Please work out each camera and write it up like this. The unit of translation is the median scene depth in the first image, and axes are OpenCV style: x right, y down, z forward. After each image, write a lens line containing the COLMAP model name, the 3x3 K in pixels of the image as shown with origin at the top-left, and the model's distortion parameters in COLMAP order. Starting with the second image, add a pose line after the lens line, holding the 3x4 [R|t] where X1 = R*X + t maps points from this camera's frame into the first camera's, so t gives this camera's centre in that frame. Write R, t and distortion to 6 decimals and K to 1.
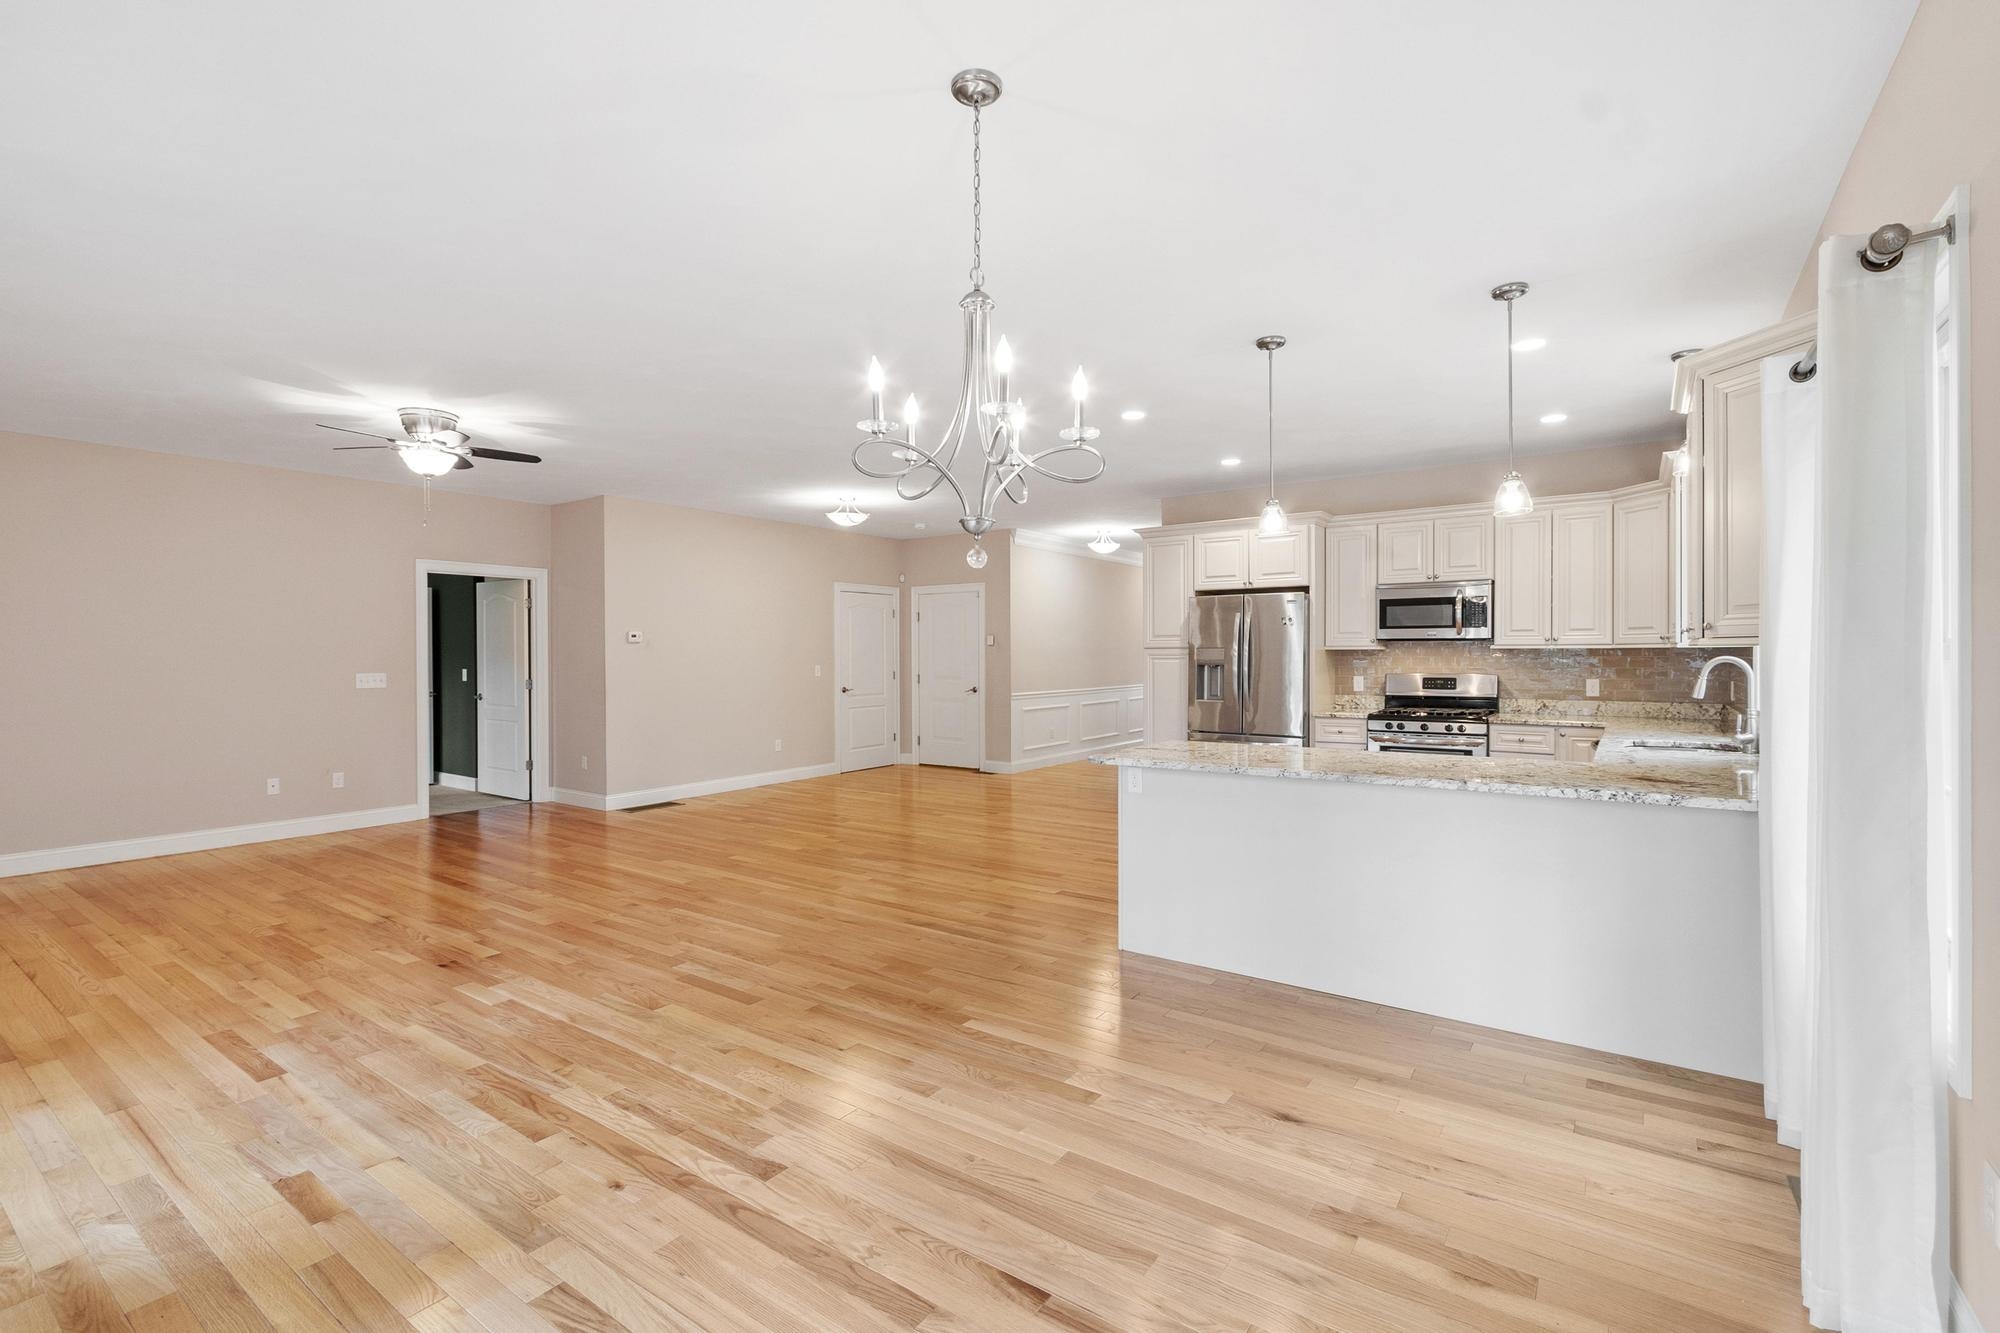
lens RADIAL K [[908.6, 0, 1005.1], [0, 908.6, 663.5], [0, 0, 1]] dist [-0.008033, 0.002319]
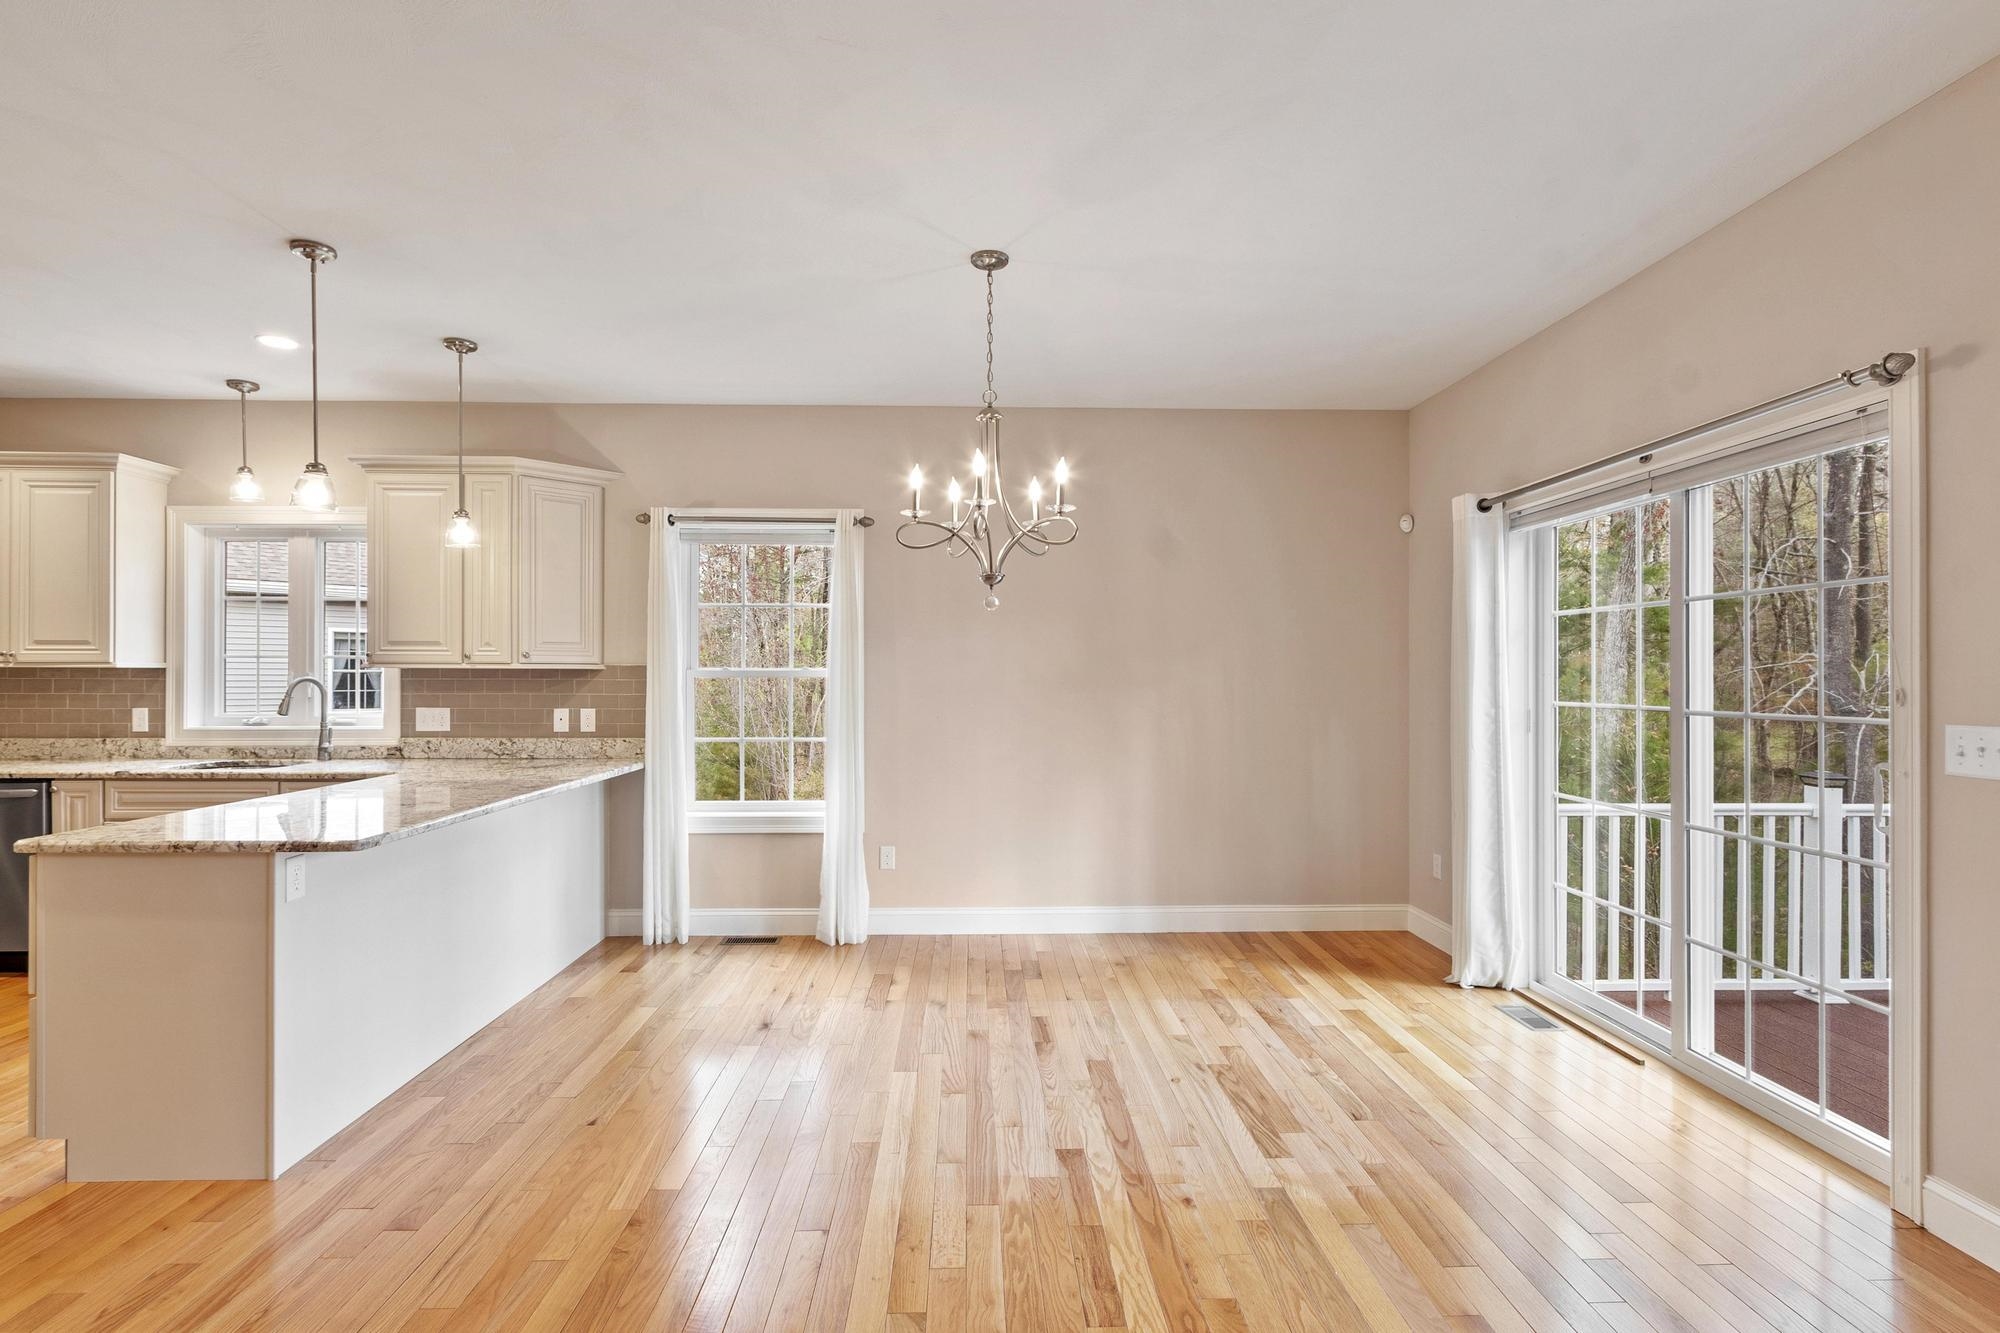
lens RADIAL K [[982.8, 0, 989.0], [0, 982.8, 674.1], [0, 0, 1]] dist [0.006139, -0.004261]
pose [[-0.596272, 0.005559, 0.802763, -0.434995], [0.010231, 0.999947, 0.000675, -0.001490], [-0.802717, 0.008616, -0.596297, 0.676233]]
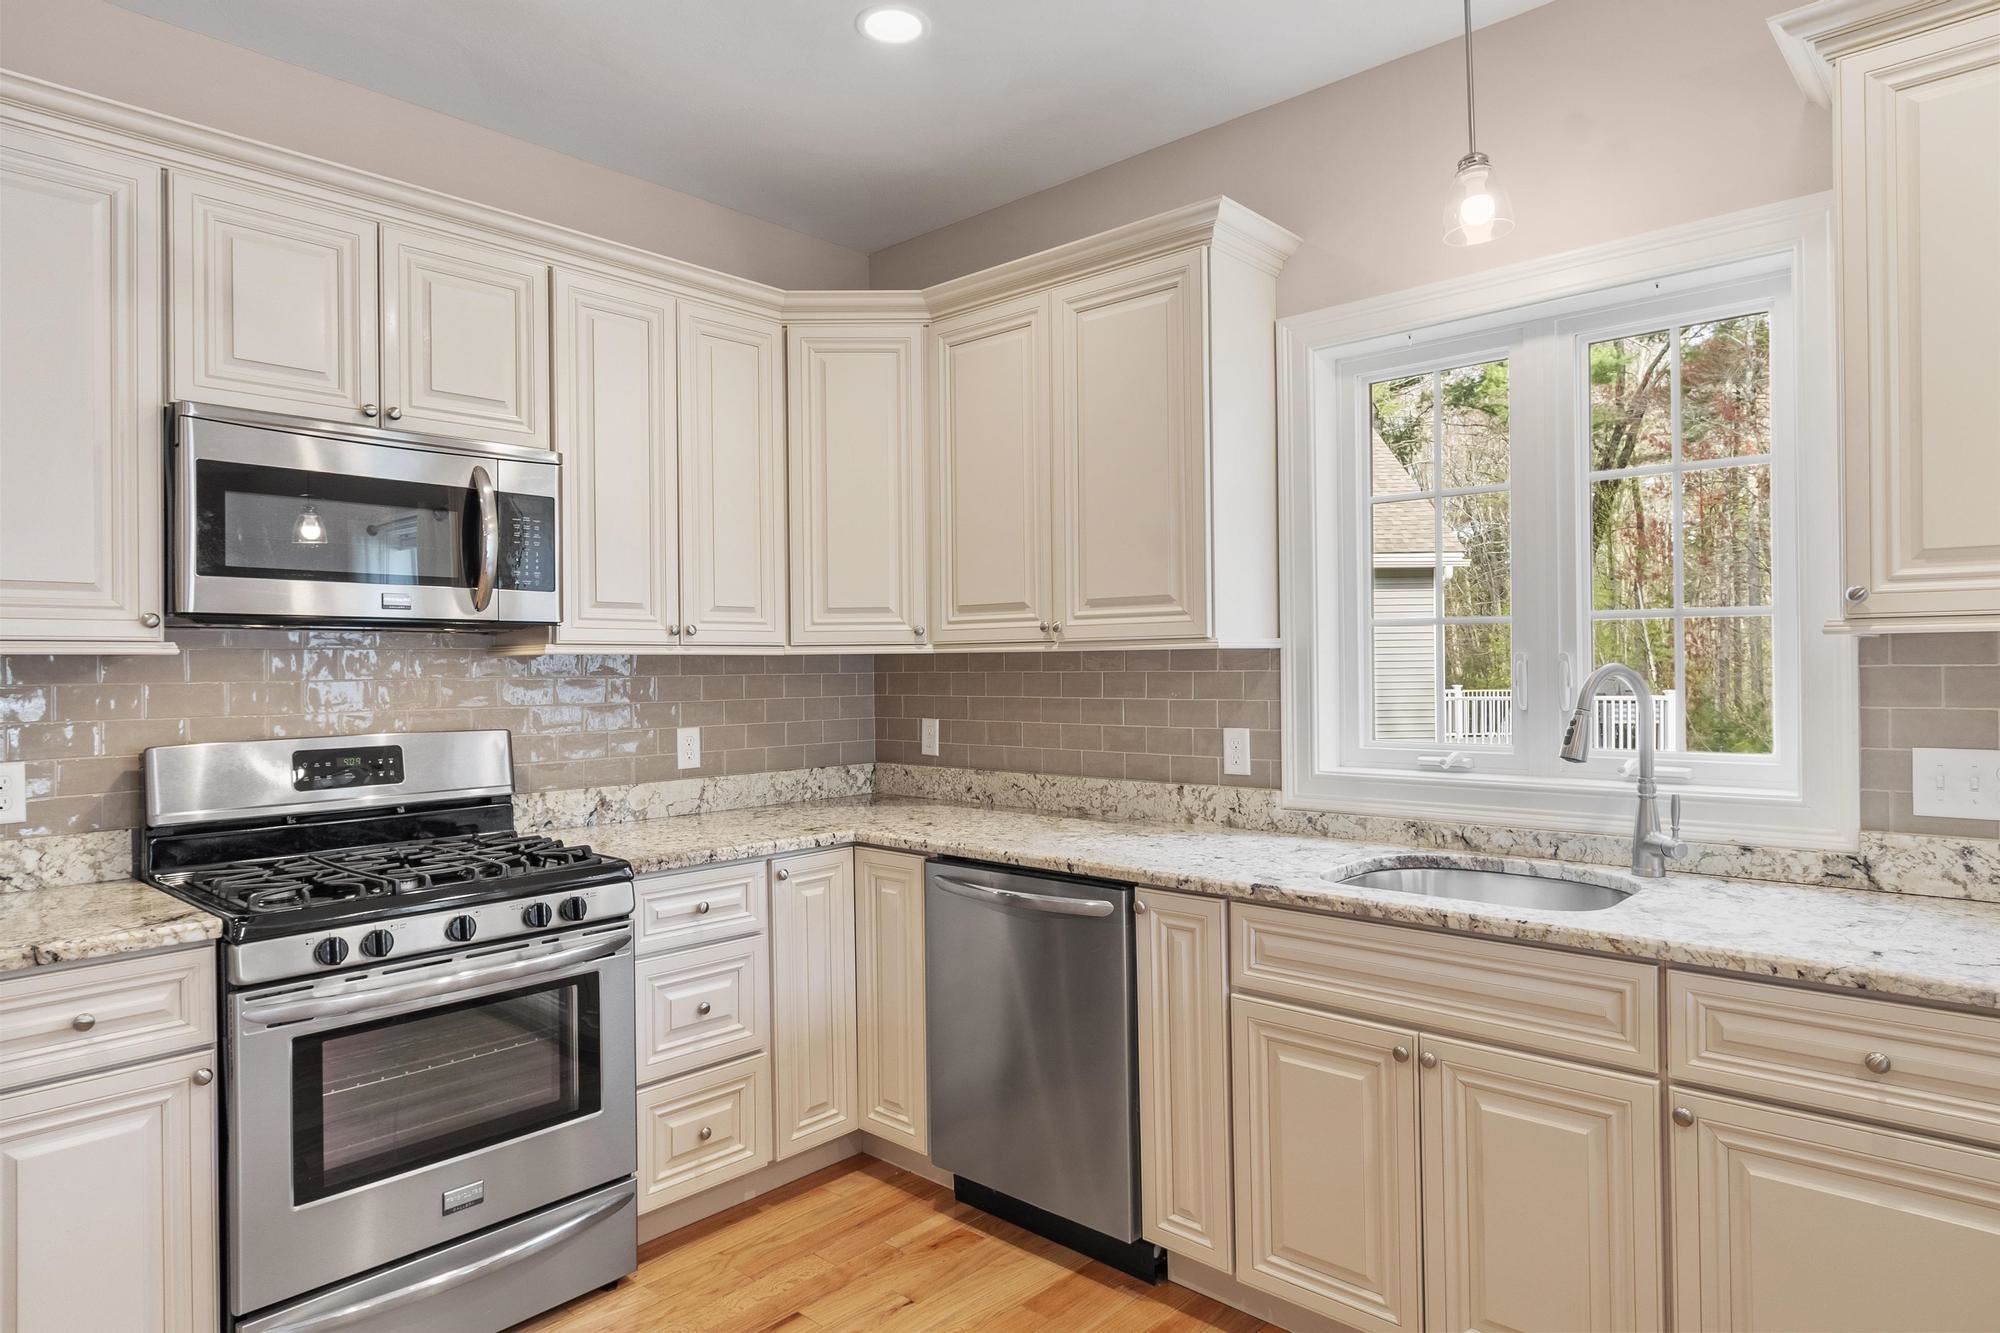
lens RADIAL K [[1163.9, 0, 993.9], [0, 1163.9, 664.6], [0, 0, 1]] dist [-0.001185, -0.003243]
pose [[0.133654, 0.005738, 0.991011, 0.128556], [0.022173, 0.999716, -0.008779, -0.004649], [-0.990780, 0.023147, 0.133489, 0.787467]]
